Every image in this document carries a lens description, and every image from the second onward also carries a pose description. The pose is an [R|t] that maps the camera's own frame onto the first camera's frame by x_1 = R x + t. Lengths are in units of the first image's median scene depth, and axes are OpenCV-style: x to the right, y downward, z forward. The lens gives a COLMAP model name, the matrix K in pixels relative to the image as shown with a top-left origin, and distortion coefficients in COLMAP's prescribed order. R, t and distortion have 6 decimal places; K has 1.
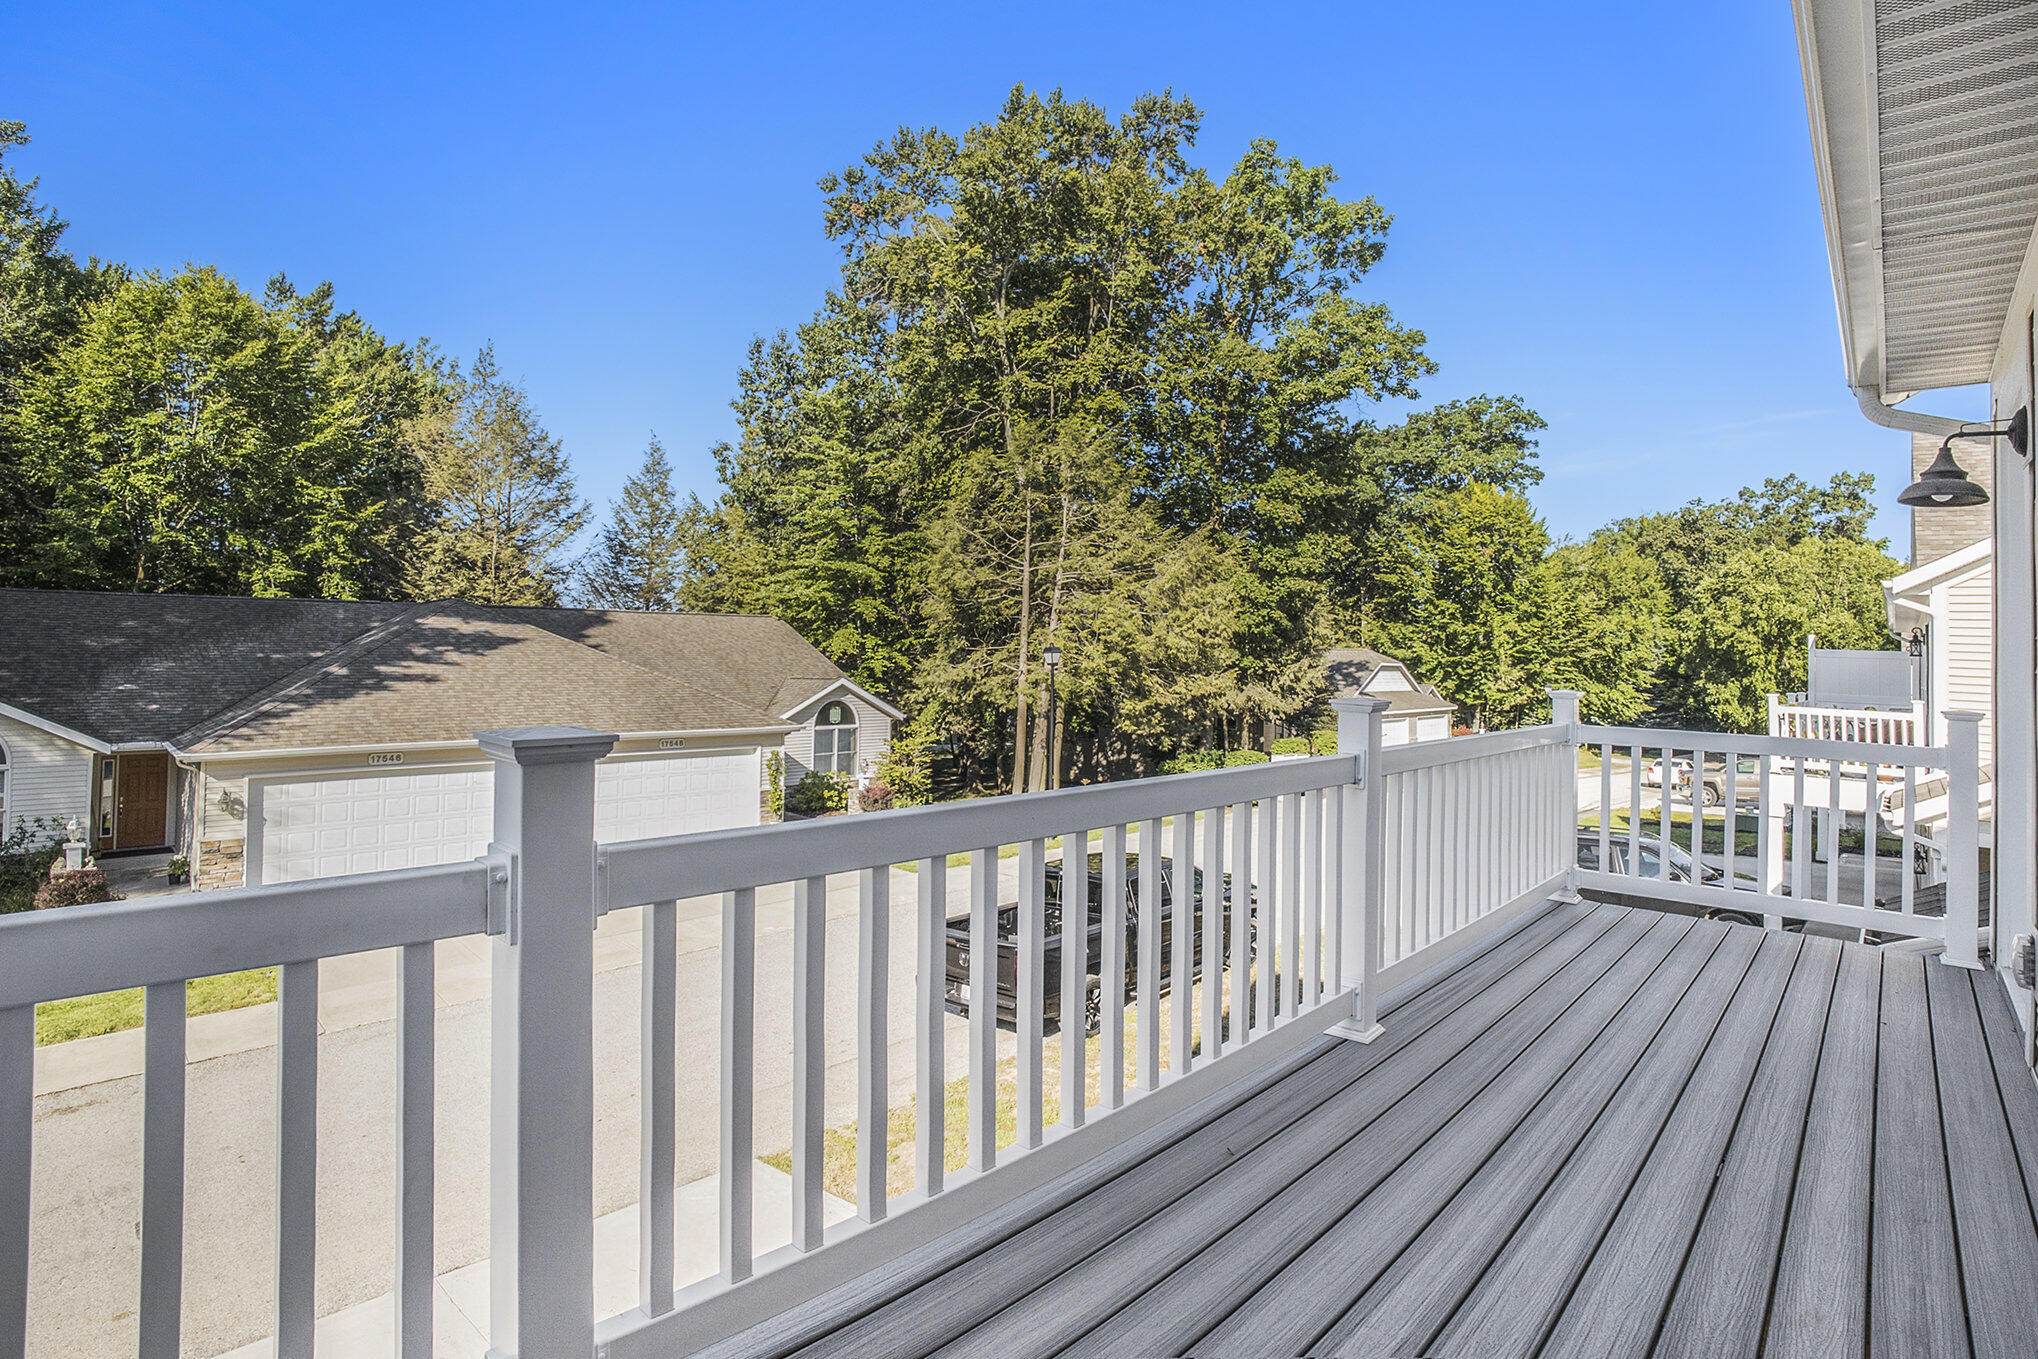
lens RADIAL K [[1014.1, 0, 1033.7], [0, 1014.1, 644.6], [0, 0, 1]] dist [-0.065422, 0.000289]
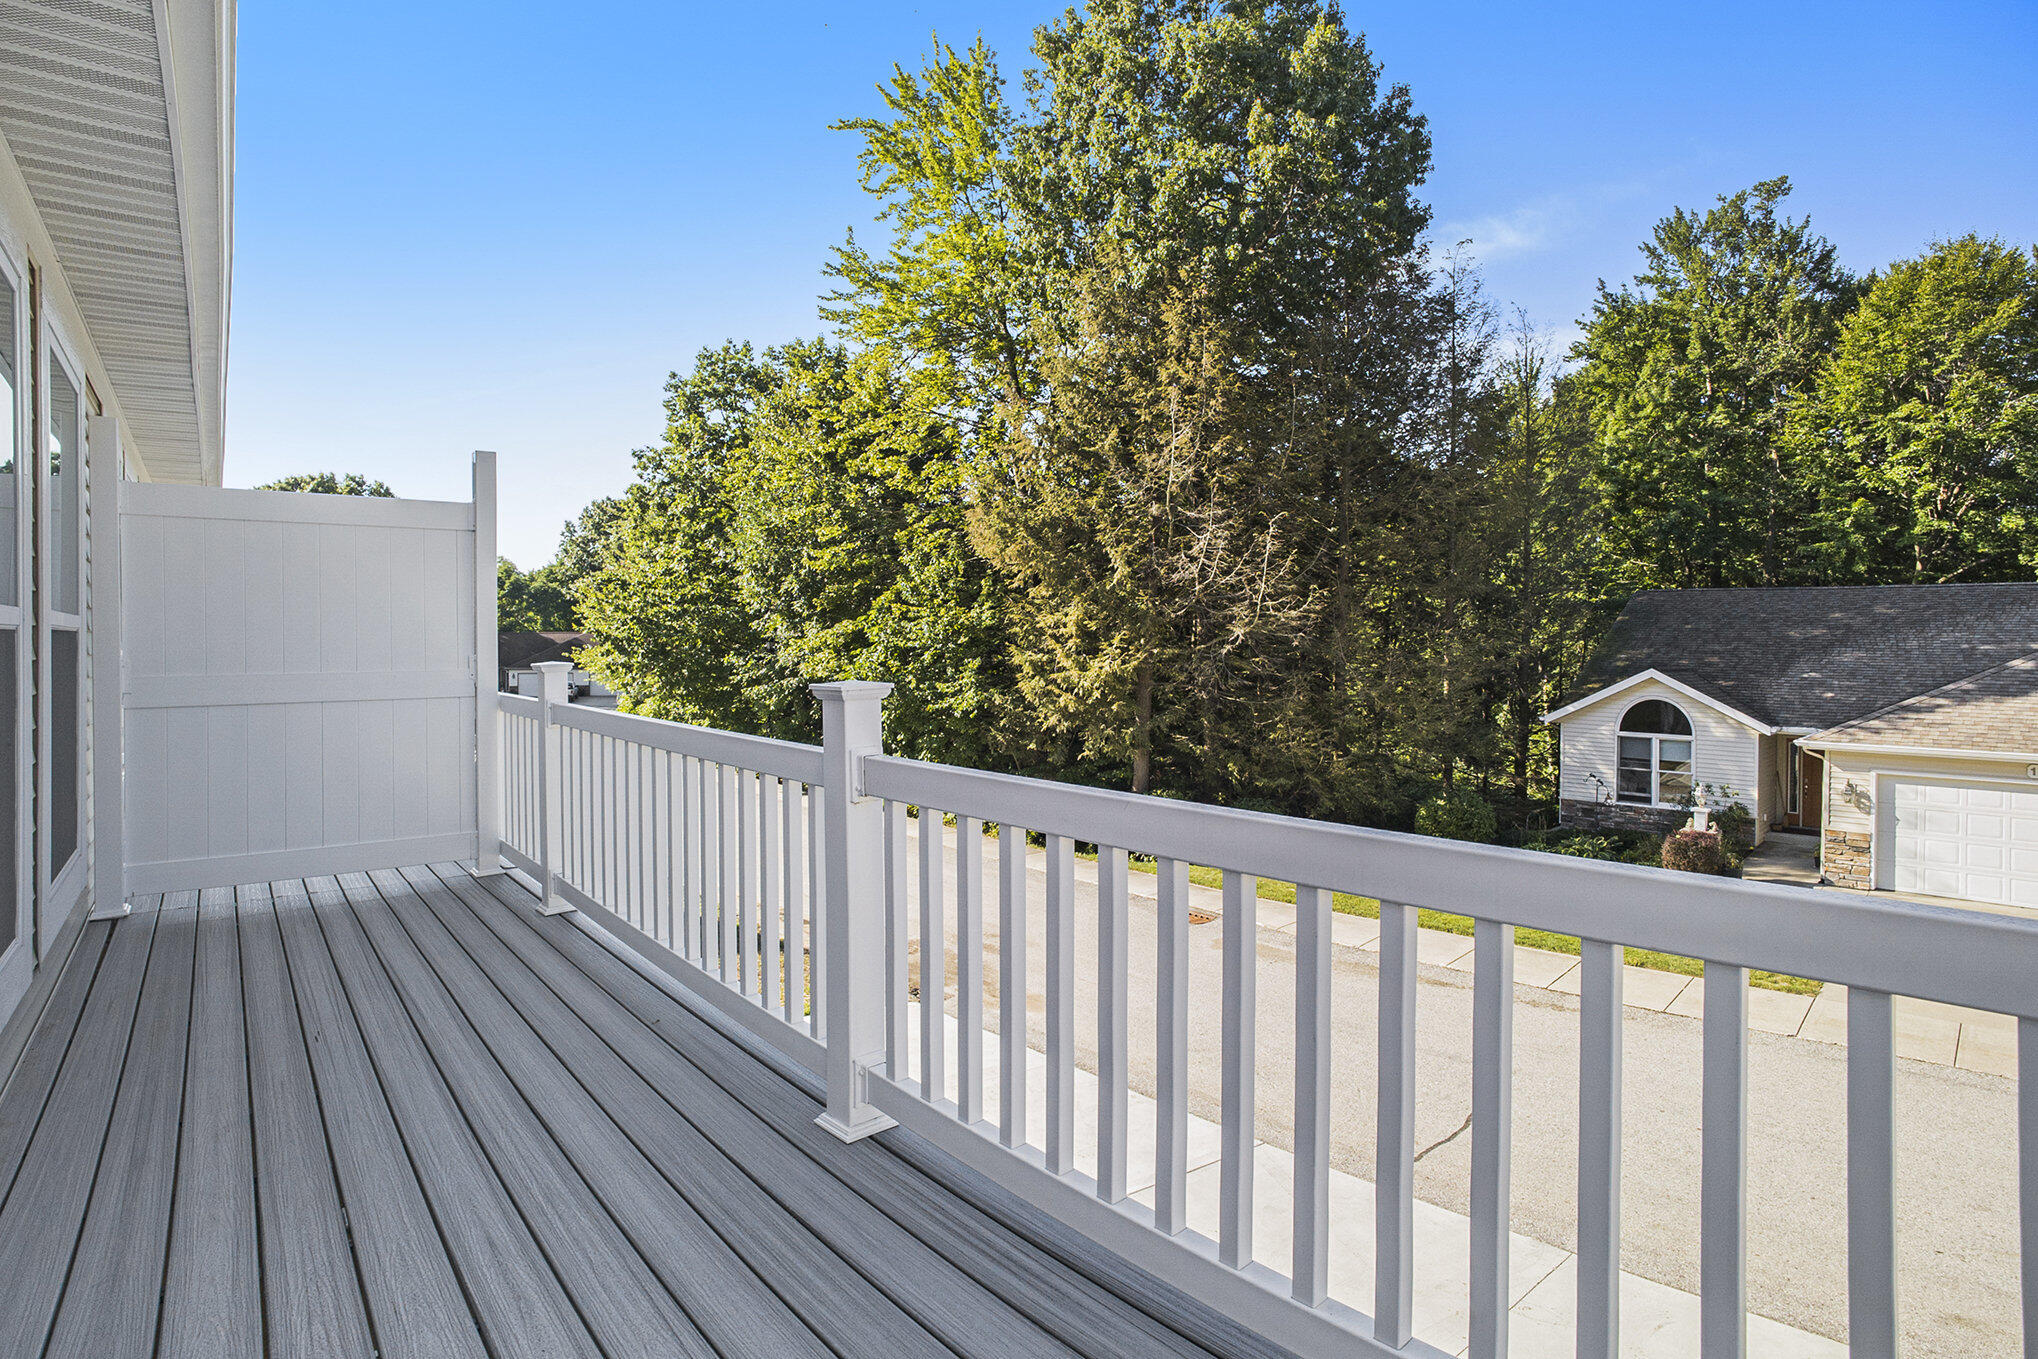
lens RADIAL K [[1014.1, 0, 1033.7], [0, 1014.1, 644.6], [0, 0, 1]] dist [-0.065422, 0.000289]
pose [[-0.096822, 0.003254, -0.995296, 0.205879], [0.003879, 0.999988, 0.002892, 0.003471], [0.995294, -0.003581, -0.096833, 0.233012]]
